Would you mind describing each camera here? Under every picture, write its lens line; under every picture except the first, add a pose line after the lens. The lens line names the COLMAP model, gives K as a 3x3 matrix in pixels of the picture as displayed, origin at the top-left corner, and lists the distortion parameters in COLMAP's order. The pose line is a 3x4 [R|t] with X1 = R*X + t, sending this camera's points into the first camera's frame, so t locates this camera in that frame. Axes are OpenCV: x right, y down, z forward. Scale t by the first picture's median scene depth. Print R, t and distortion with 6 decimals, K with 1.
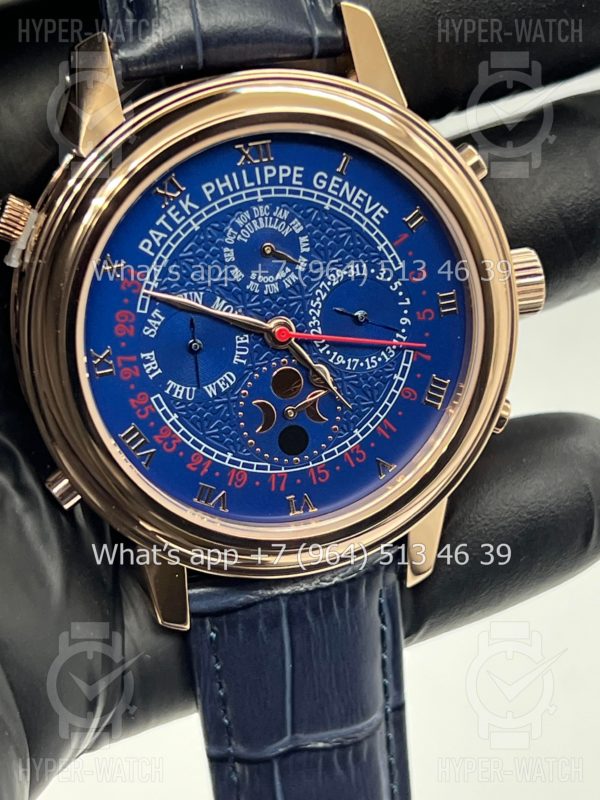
lens RADIAL K [[1867.8, 0, 285.5], [0, 1867.8, 409.9], [0, 0, 1]] dist [0.202831, 0.000000]
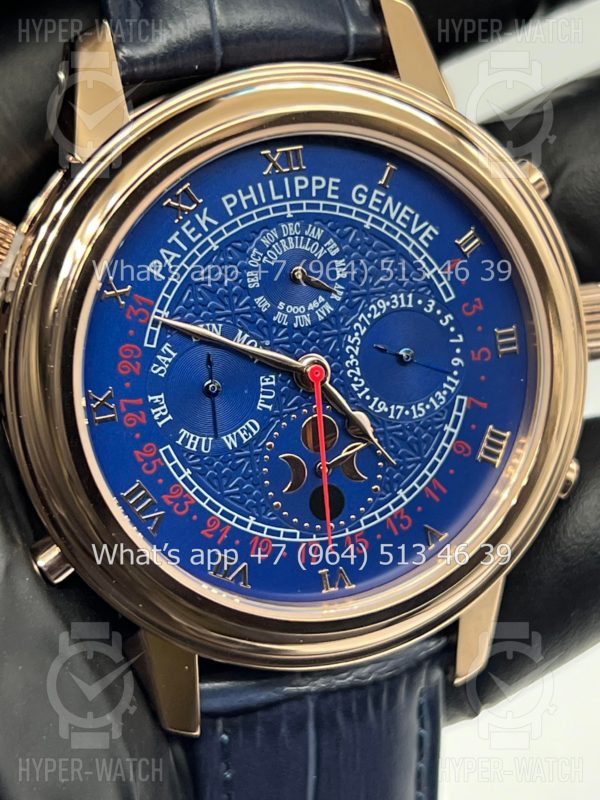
lens RADIAL K [[1867.8, 0, 272.3], [0, 1867.8, 401.6], [0, 0, 1]] dist [0.202831, 0.000000]
pose [[0.999617, -0.000126, 0.027685, -0.044251], [0.002499, 0.996319, -0.085691, 0.043666], [-0.027572, 0.085727, 0.995937, 0.161589]]
